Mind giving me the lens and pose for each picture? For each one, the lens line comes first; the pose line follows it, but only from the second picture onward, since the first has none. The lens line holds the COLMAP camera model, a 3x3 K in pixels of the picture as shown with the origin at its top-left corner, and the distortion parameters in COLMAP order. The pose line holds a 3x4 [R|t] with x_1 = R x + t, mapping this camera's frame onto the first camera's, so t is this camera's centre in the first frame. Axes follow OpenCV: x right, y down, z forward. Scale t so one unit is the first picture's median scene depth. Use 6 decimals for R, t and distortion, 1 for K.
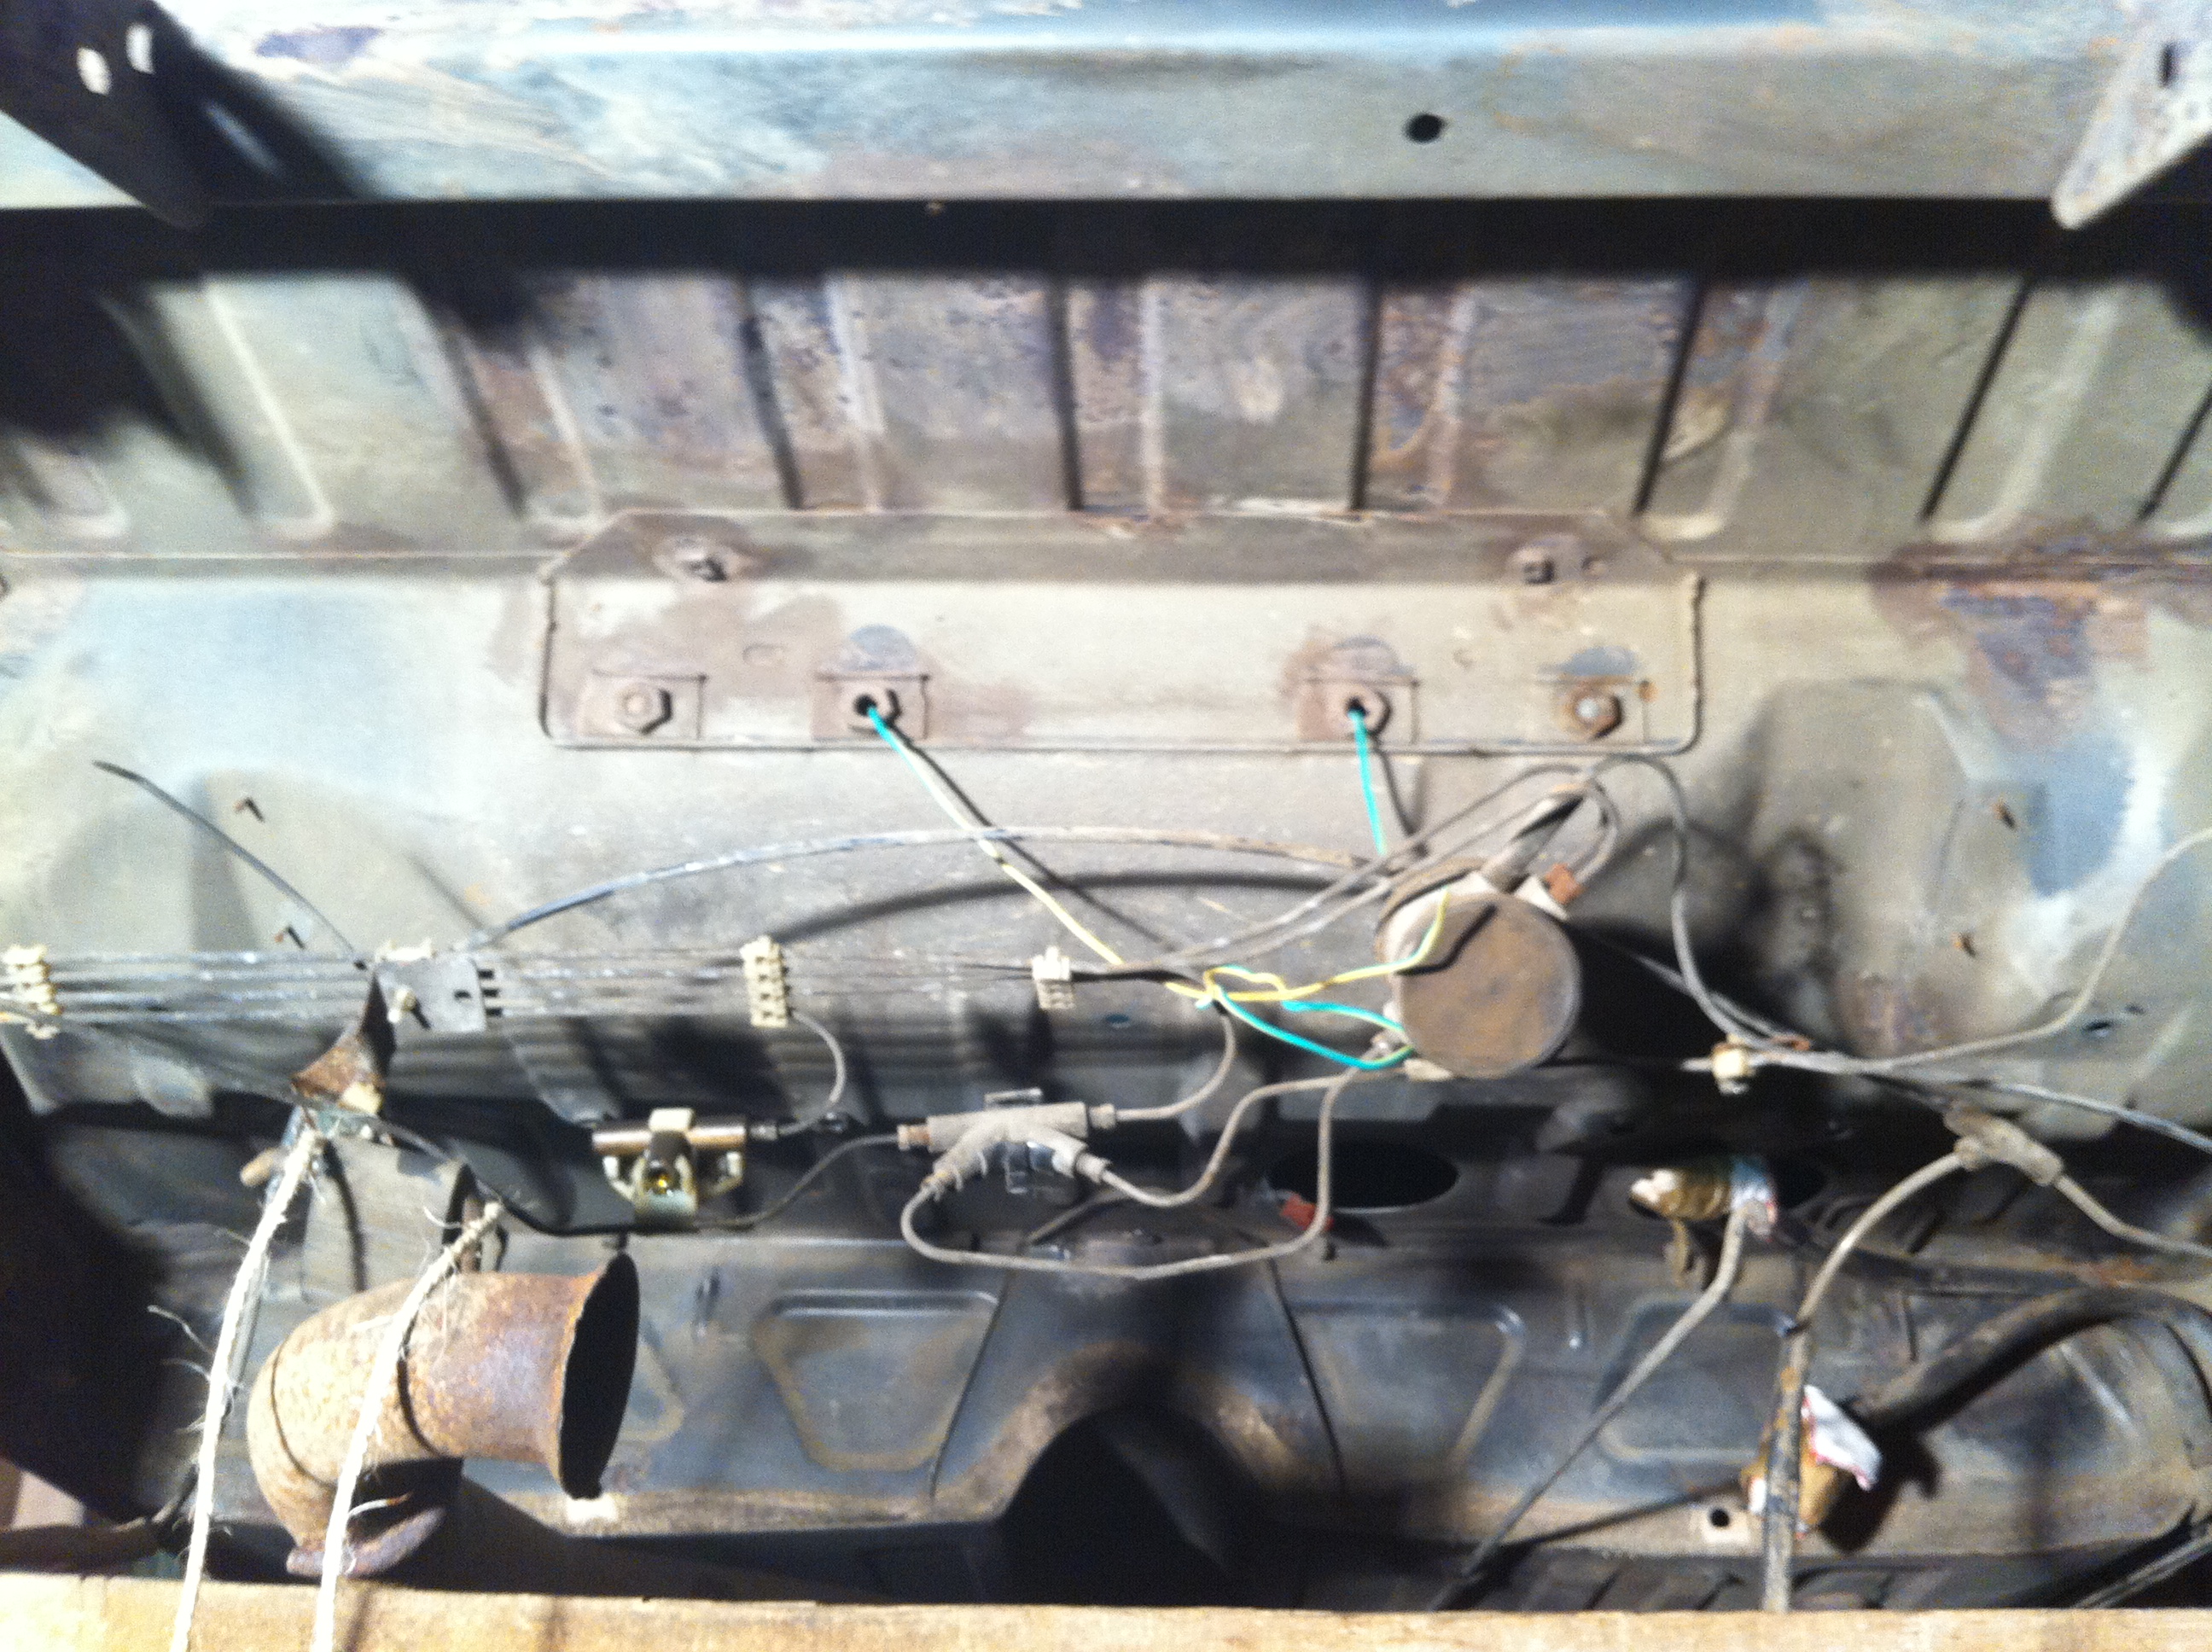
lens RADIAL K [[2060.8, 0, 1106.0], [0, 2060.8, 826.0], [0, 0, 1]] dist [-0.001468, -0.020758]
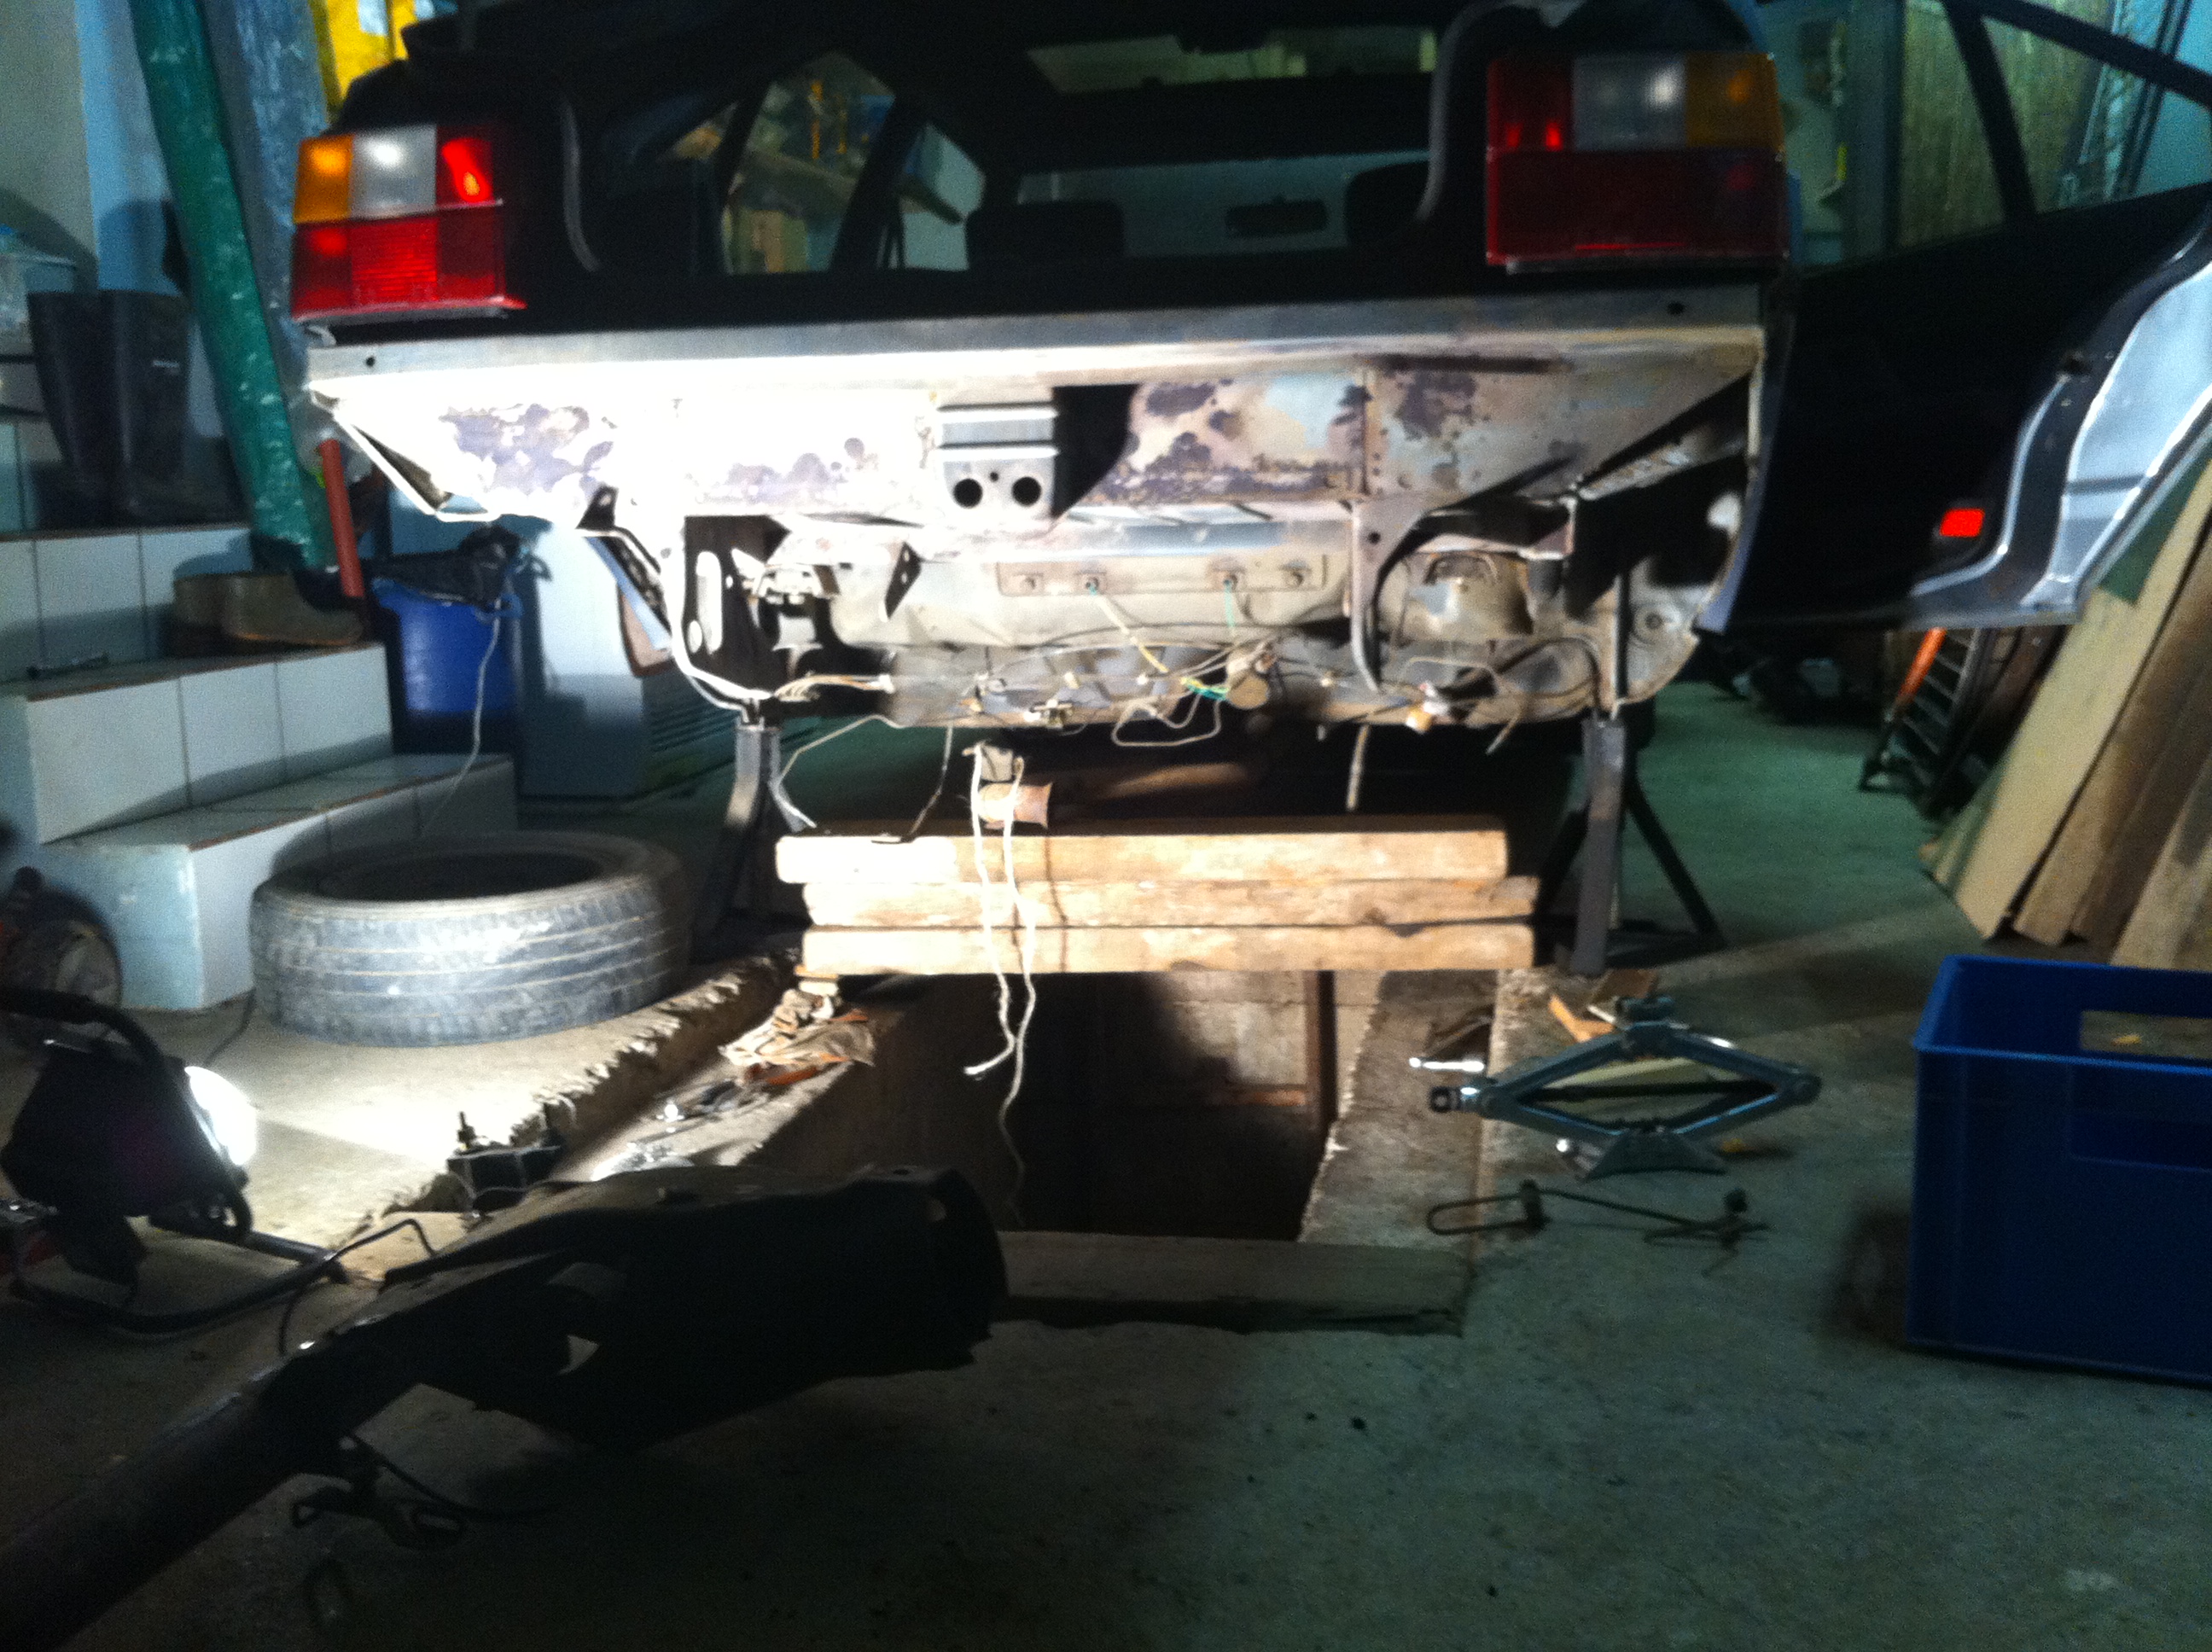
lens RADIAL K [[2061.3, 0, 1106.0], [0, 2061.3, 826.0], [0, 0, 1]] dist [0.005452, -0.174317]
pose [[0.987106, -0.022381, -0.158495, 0.624702], [0.108643, 0.820851, 0.560714, -2.287611], [0.117552, -0.570703, 0.812699, -2.838084]]
